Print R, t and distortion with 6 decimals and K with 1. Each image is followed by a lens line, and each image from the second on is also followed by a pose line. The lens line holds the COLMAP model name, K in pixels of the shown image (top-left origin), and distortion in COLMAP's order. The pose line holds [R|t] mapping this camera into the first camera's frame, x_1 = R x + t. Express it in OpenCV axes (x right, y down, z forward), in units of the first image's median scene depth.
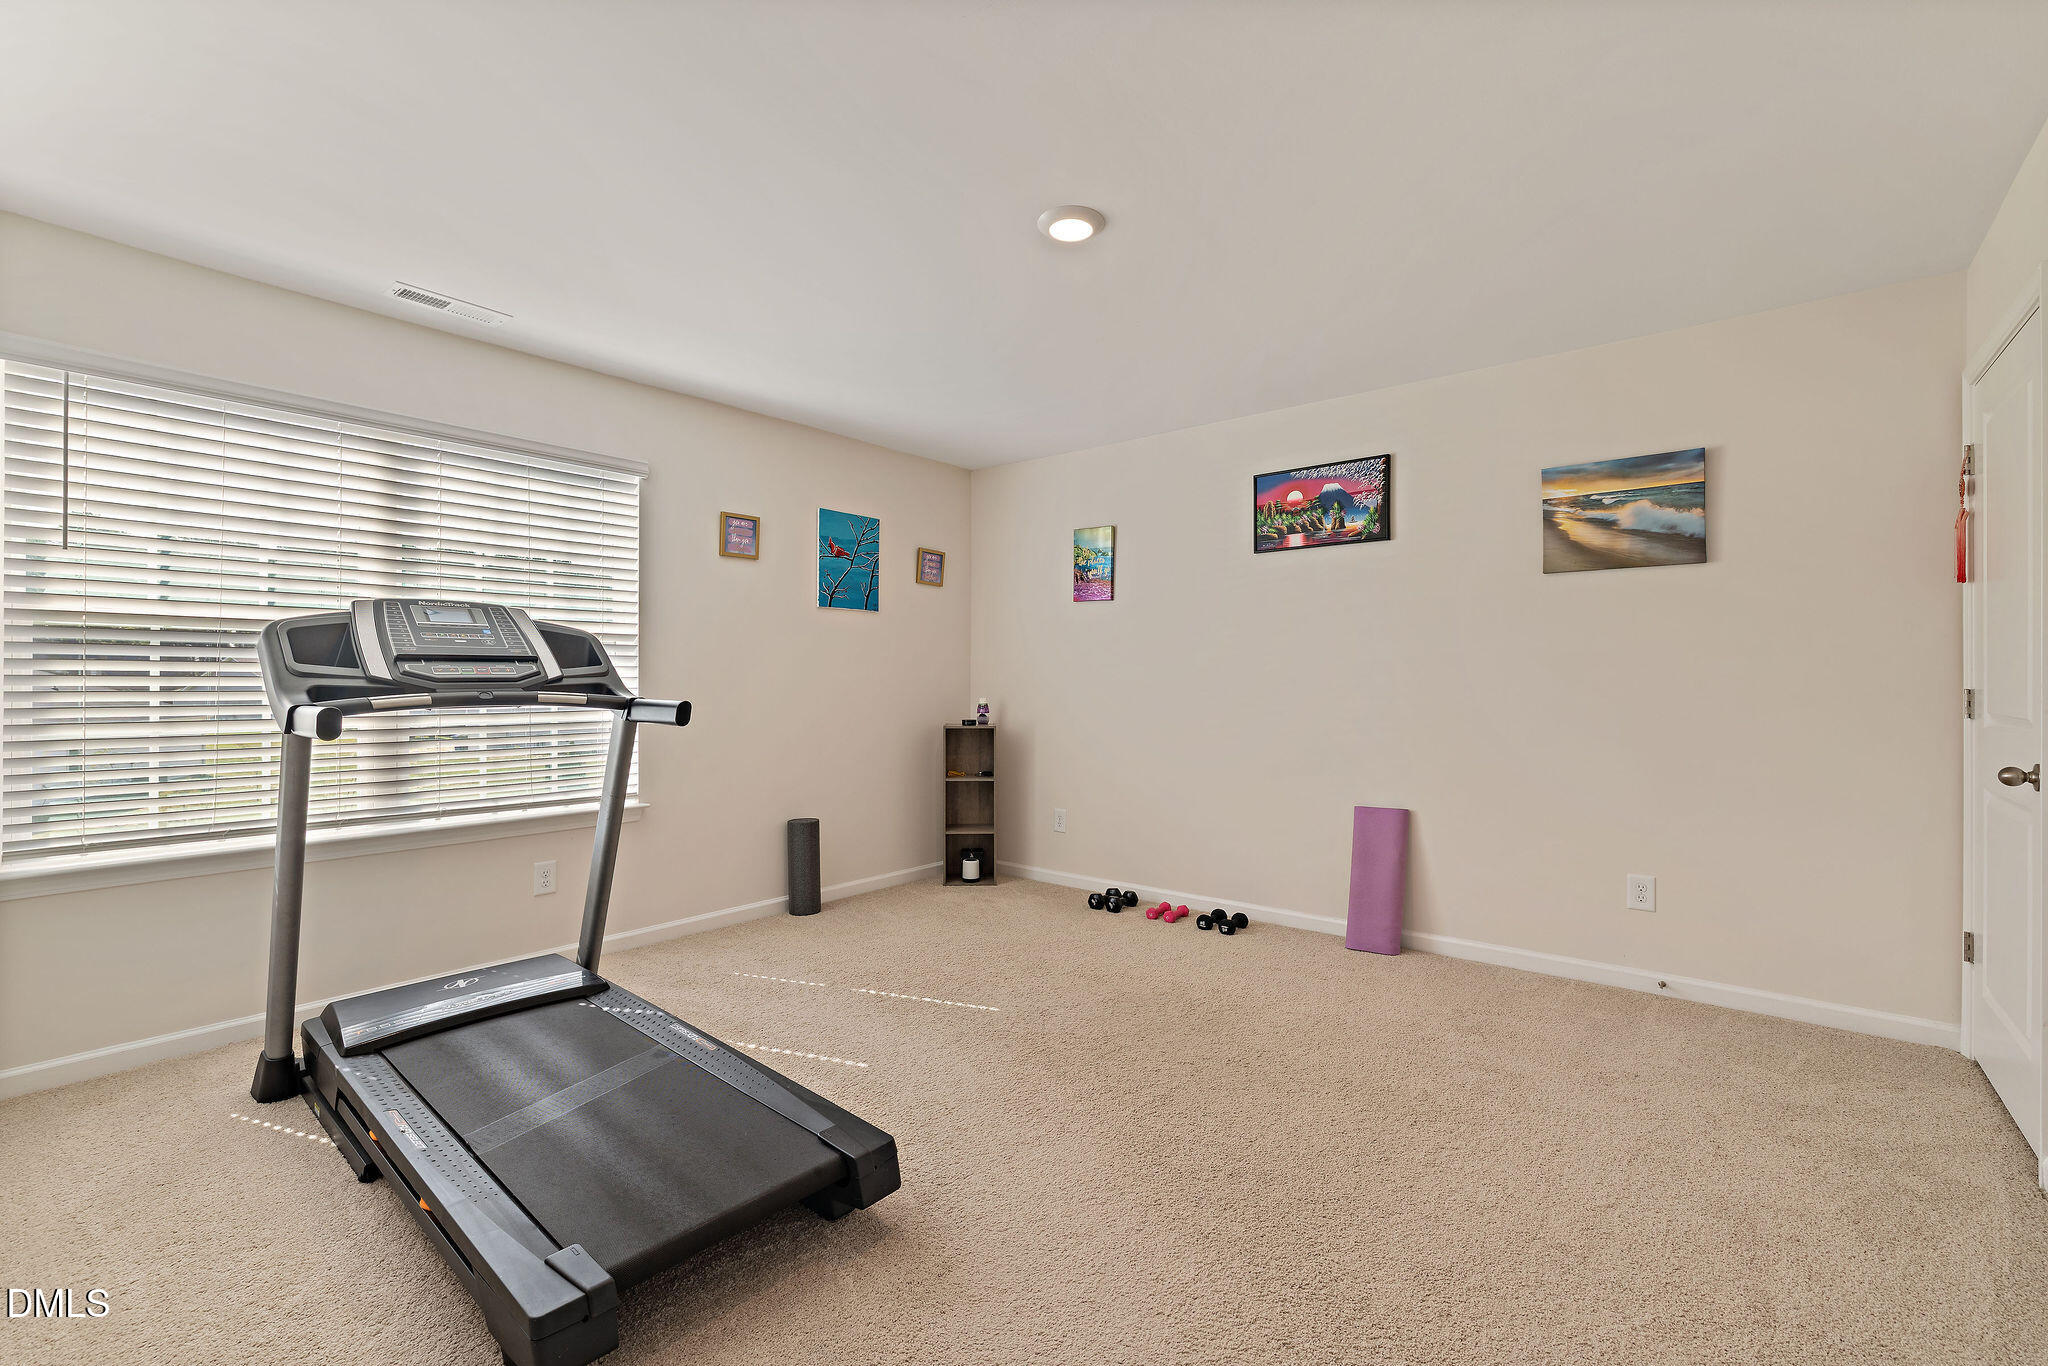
lens RADIAL K [[873.2, 0, 1026.2], [0, 873.2, 670.0], [0, 0, 1]] dist [0.000718, 0.000067]
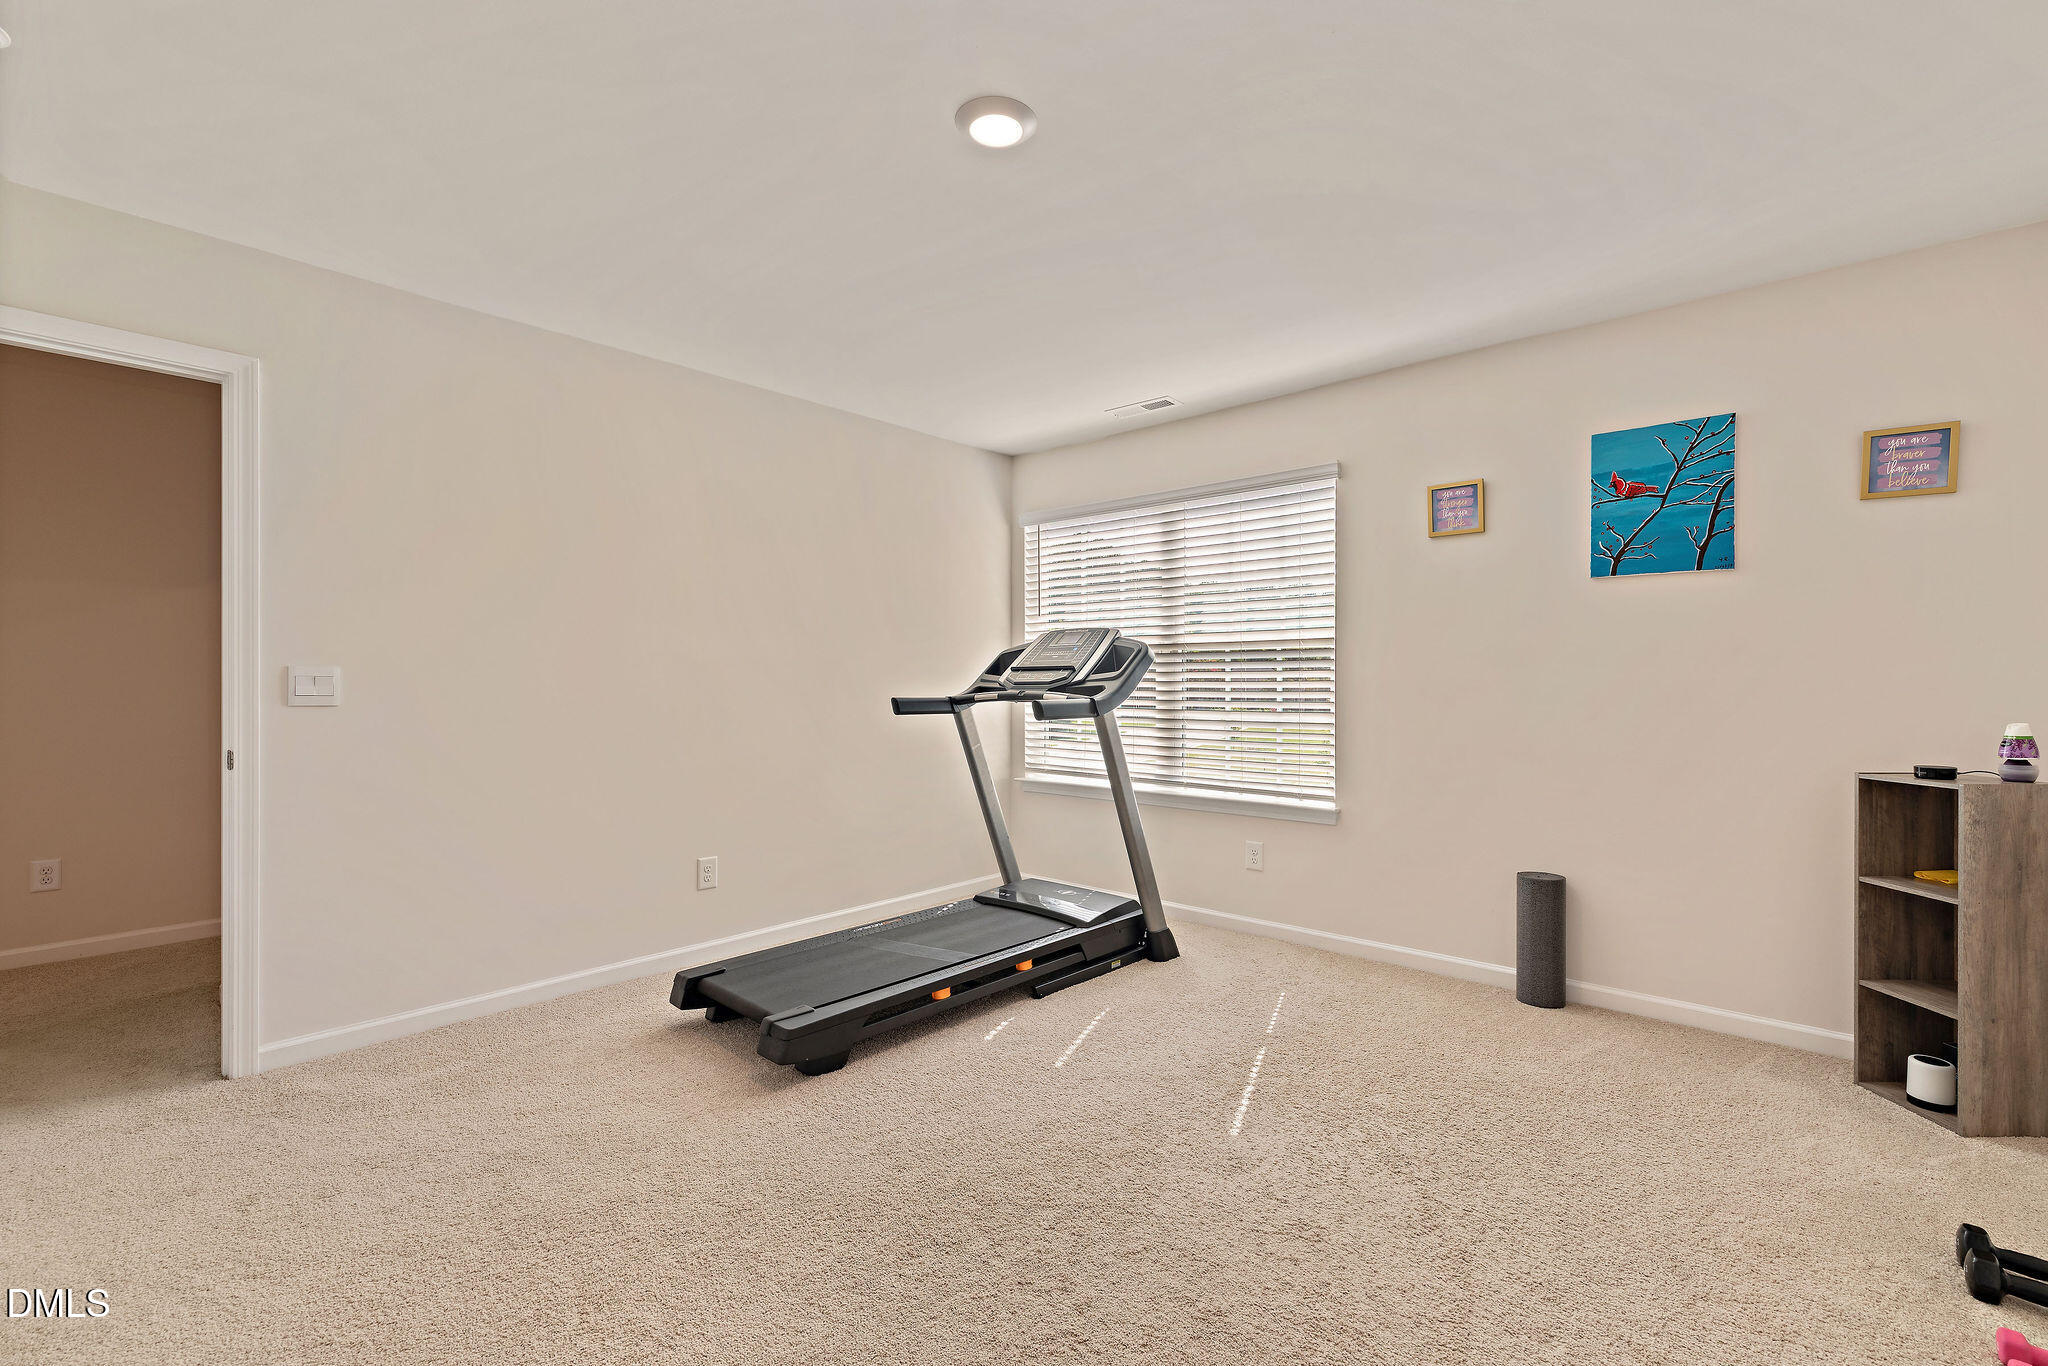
lens RADIAL K [[881.3, 0, 1029.9], [0, 881.3, 681.9], [0, 0, 1]] dist [0.001386, 0.000245]
pose [[-0.034594, -0.002424, -0.999398, 0.506010], [0.010695, 0.999939, -0.002796, 0.007862], [0.999344, -0.010785, -0.034566, 0.610653]]
